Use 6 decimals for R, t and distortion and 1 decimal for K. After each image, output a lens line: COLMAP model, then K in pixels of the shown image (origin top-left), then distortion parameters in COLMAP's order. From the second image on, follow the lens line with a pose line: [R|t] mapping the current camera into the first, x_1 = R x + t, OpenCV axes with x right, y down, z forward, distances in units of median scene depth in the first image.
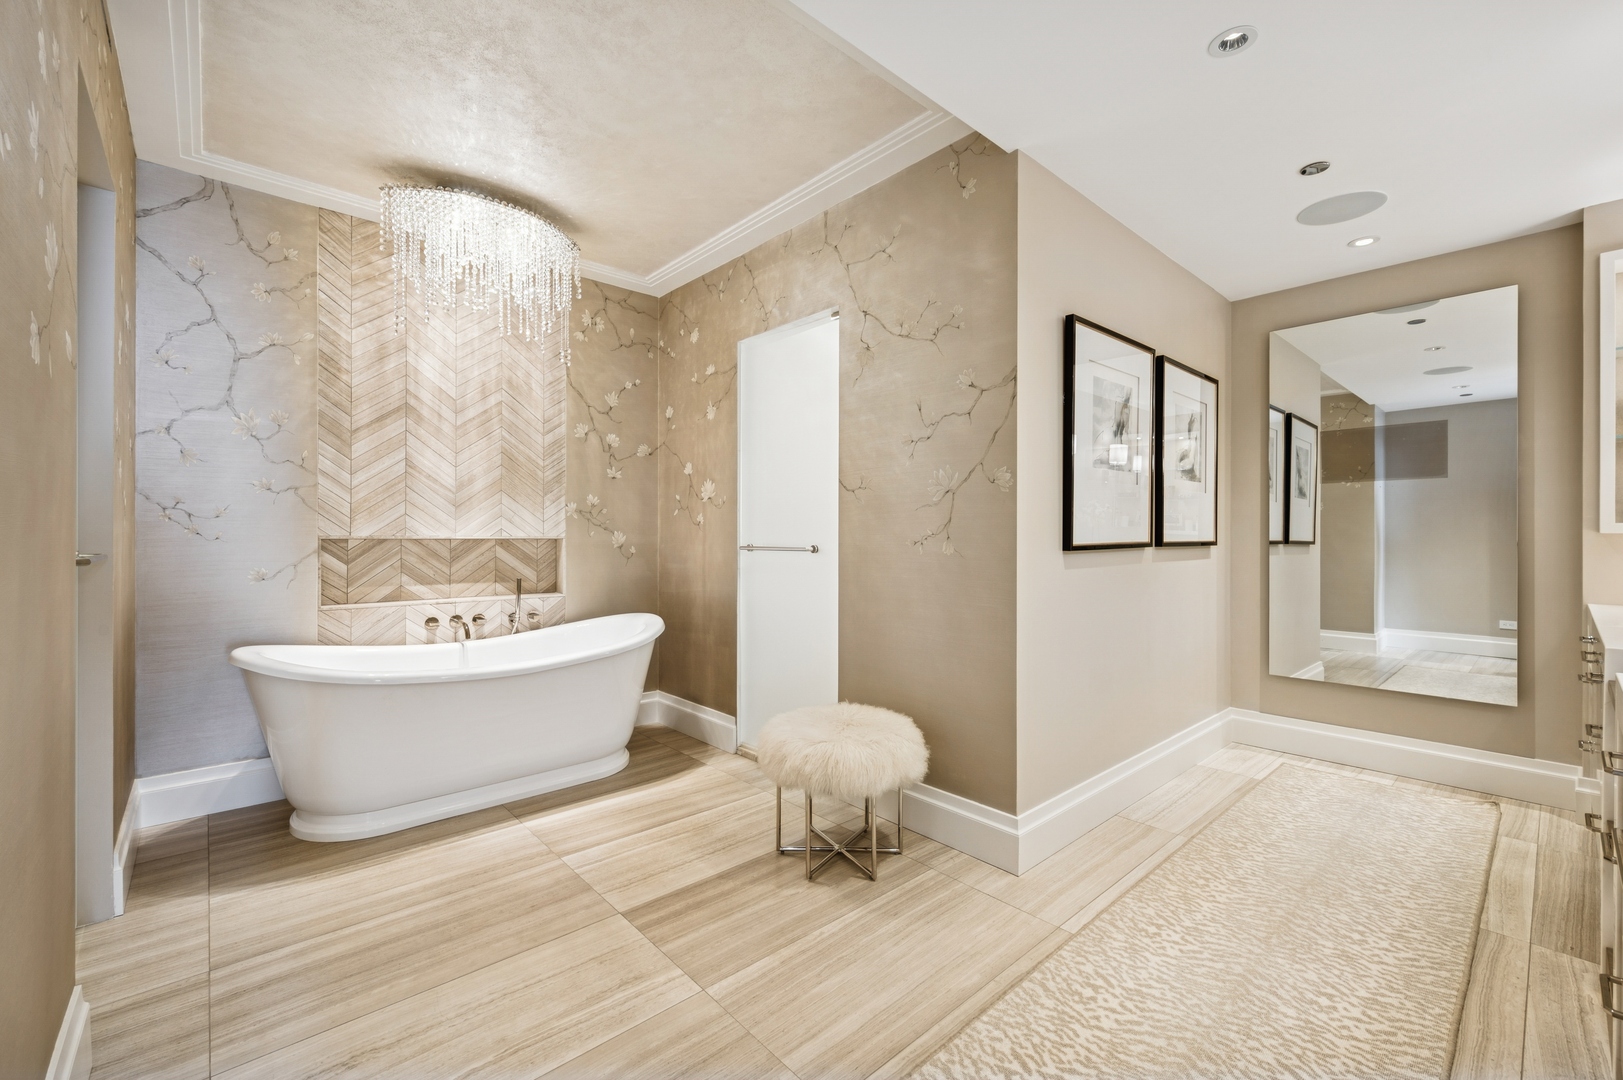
lens RADIAL K [[674.1, 0, 813.9], [0, 674.1, 544.0], [0, 0, 1]] dist [0.000447, -0.000183]
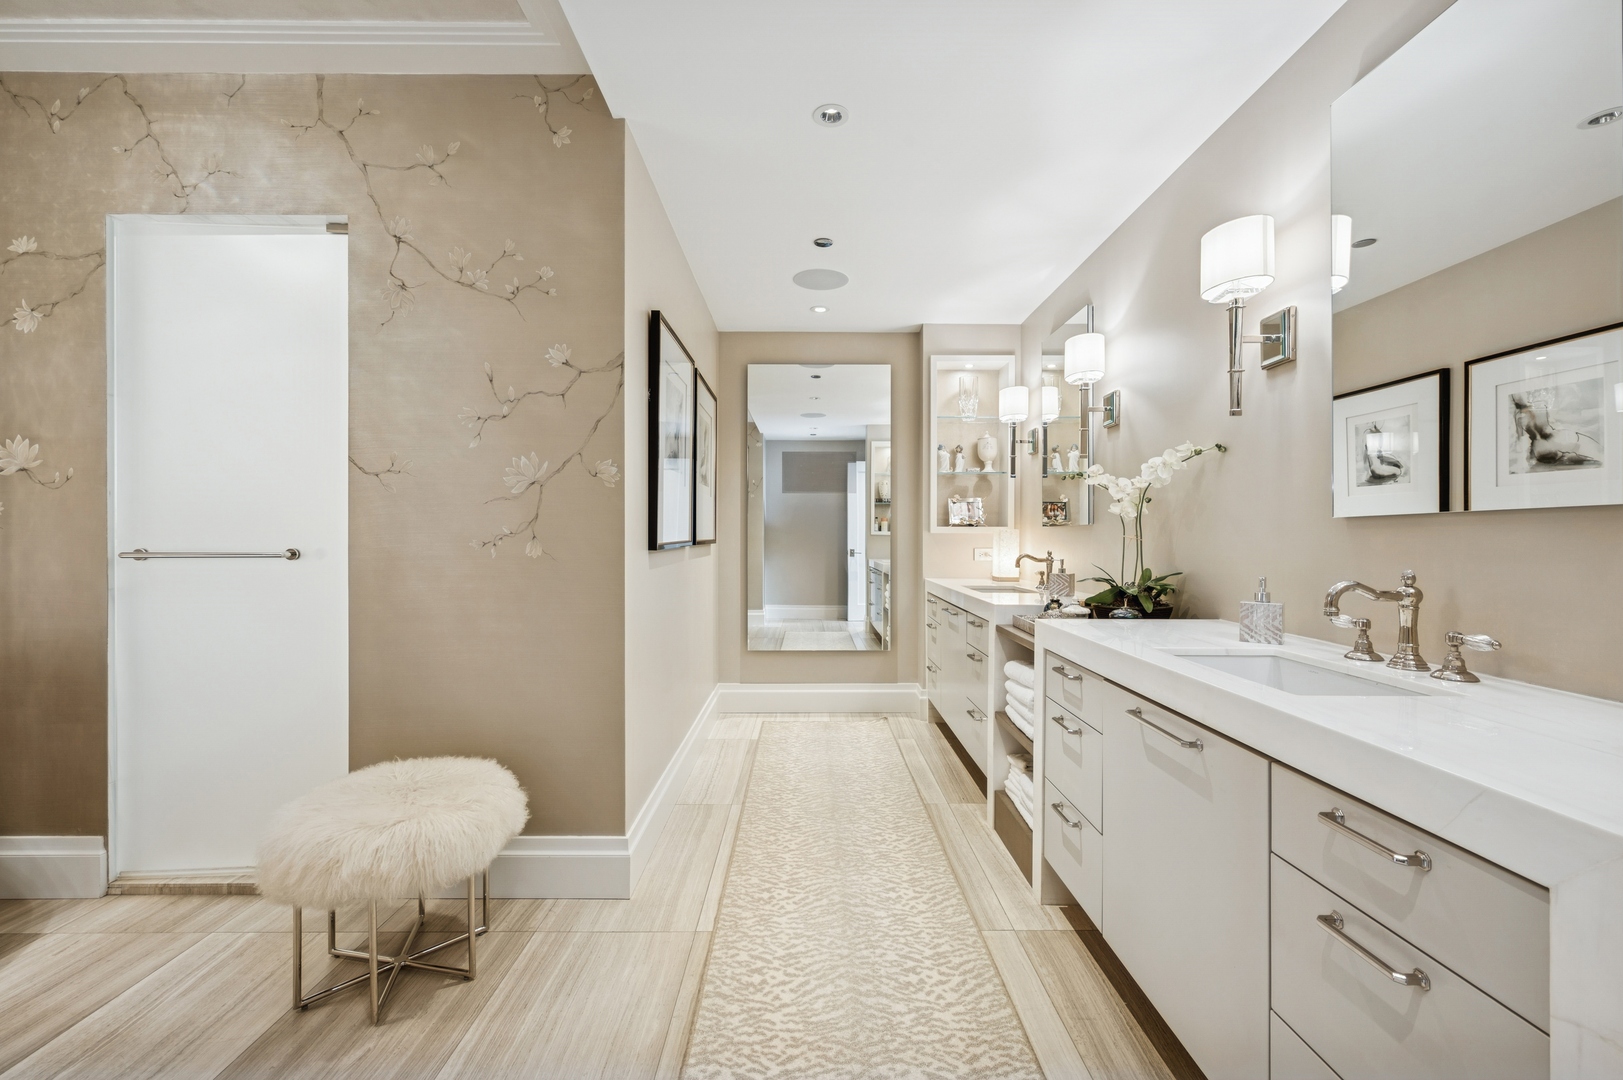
lens RADIAL K [[674.1, 0, 813.9], [0, 674.1, 544.0], [0, 0, 1]] dist [0.000447, -0.000183]
pose [[0.661039, -0.011129, 0.750269, -0.221056], [0.009297, 0.999935, 0.006642, -0.003545], [-0.750294, 0.002584, 0.661100, 0.184953]]
